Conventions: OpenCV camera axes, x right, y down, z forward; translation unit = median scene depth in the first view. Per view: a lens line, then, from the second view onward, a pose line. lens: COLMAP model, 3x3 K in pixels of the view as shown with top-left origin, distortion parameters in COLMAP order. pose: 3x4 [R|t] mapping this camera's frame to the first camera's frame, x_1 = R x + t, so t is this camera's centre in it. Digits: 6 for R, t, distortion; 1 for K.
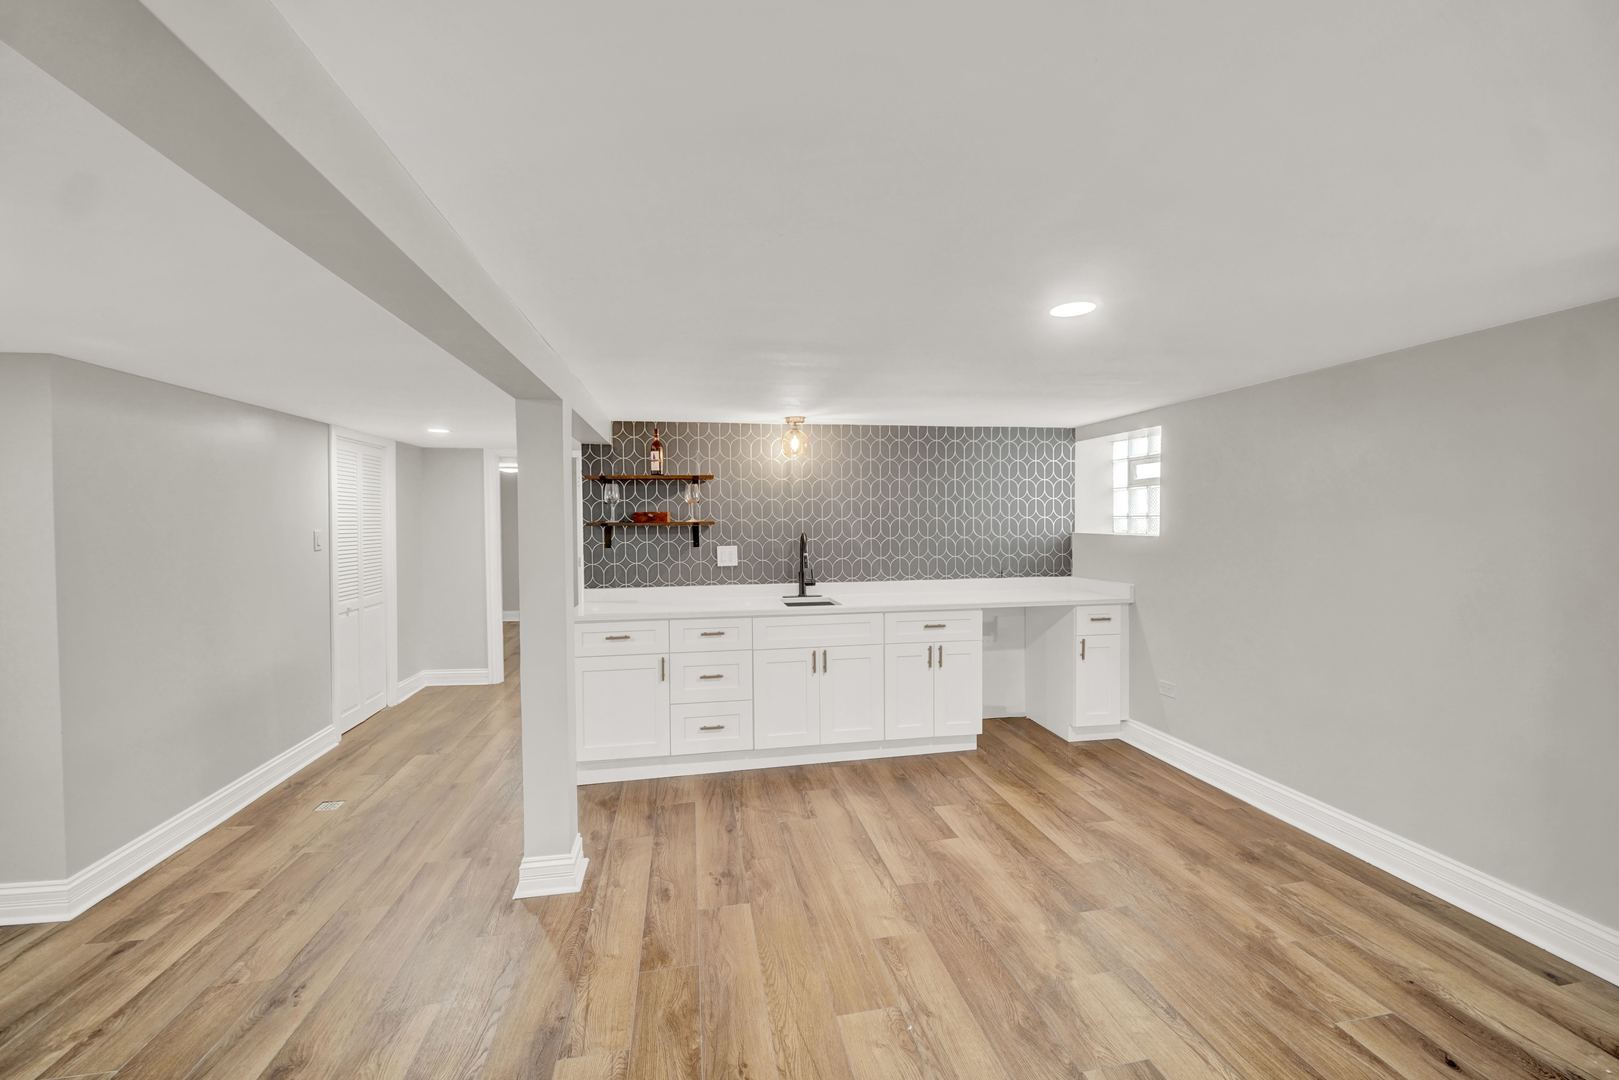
lens RADIAL K [[656.2, 0, 804.0], [0, 656.2, 538.8], [0, 0, 1]] dist [-0.005401, 0.001515]
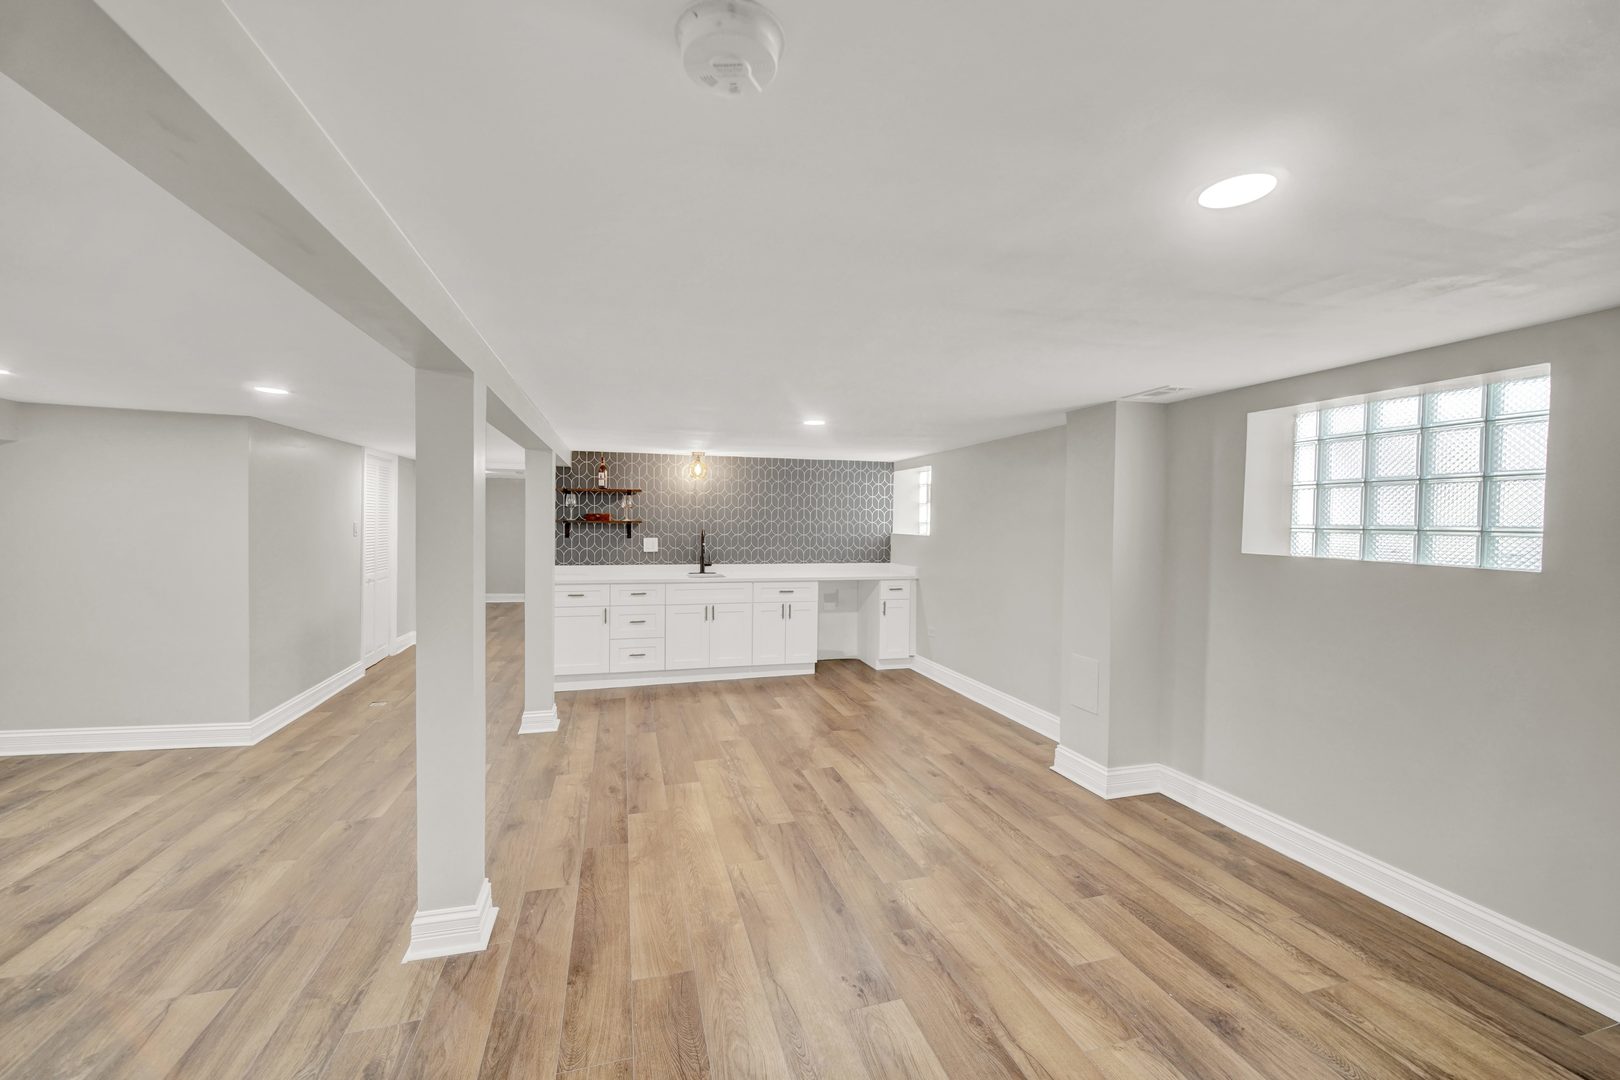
lens RADIAL K [[656.6, 0, 804.1], [0, 656.6, 537.3], [0, 0, 1]] dist [-0.005401, 0.001515]
pose [[0.995131, 0.016941, 0.097098, 0.085560], [-0.016356, 0.999843, -0.006810, 0.015021], [-0.097198, 0.005188, 0.995252, -0.515146]]
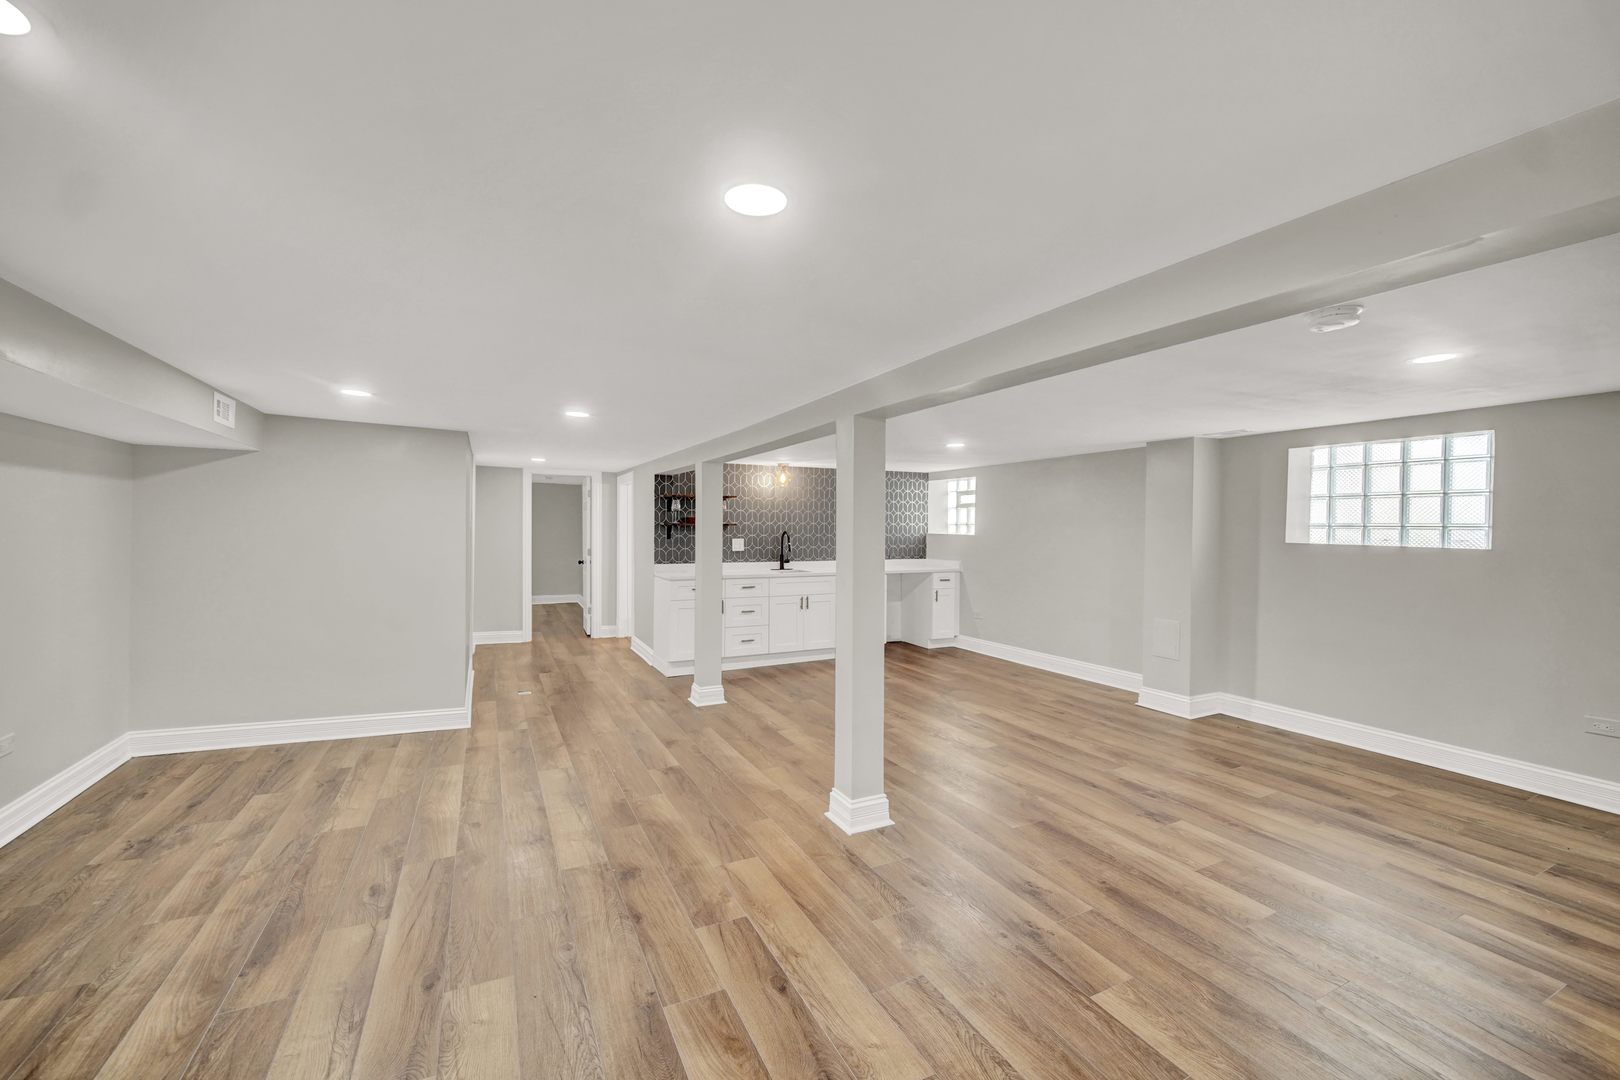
lens RADIAL K [[656.6, 0, 804.5], [0, 656.6, 535.5], [0, 0, 1]] dist [-0.005401, 0.001515]
pose [[0.962088, 0.009998, 0.272557, -0.430675], [-0.005764, 0.999850, -0.016329, 0.030883], [-0.272679, 0.014139, 0.962001, -0.664977]]
